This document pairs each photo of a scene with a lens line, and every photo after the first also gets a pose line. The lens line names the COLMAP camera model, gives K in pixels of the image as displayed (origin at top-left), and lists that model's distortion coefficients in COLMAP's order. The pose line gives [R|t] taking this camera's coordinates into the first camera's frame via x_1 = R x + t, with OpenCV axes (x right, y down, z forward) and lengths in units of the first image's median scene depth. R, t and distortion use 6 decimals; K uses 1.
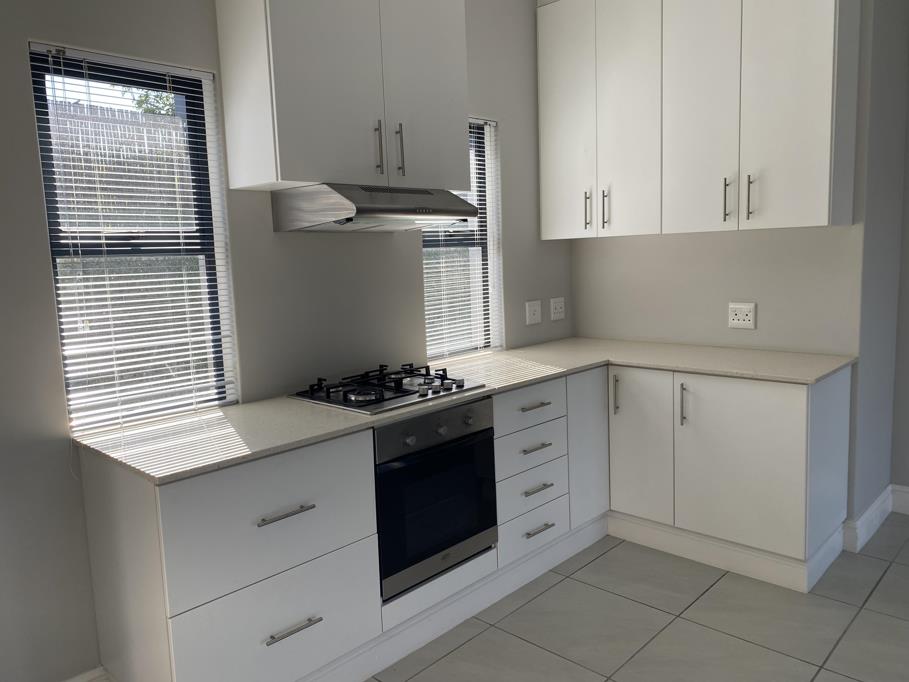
lens RADIAL K [[694.3, 0, 459.8], [0, 694.3, 339.2], [0, 0, 1]] dist [-0.001945, -0.004602]
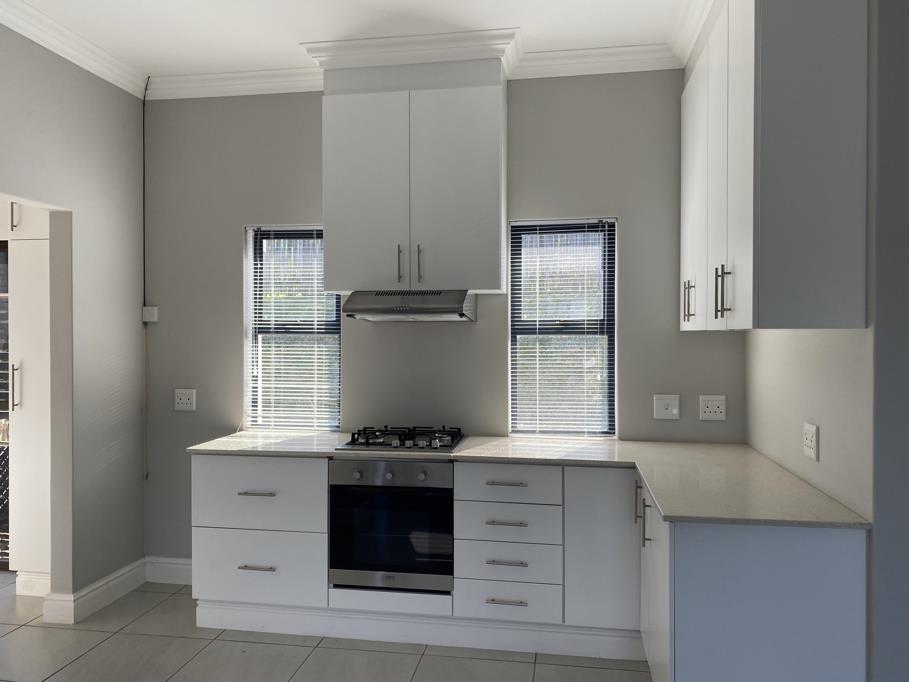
lens RADIAL K [[694.3, 0, 459.8], [0, 694.3, 339.2], [0, 0, 1]] dist [-0.001945, -0.004602]
pose [[0.553672, 0.041993, -0.831676, 1.001294], [-0.126261, 0.991414, -0.033997, -0.084946], [0.823107, 0.123831, 0.554220, 0.316951]]
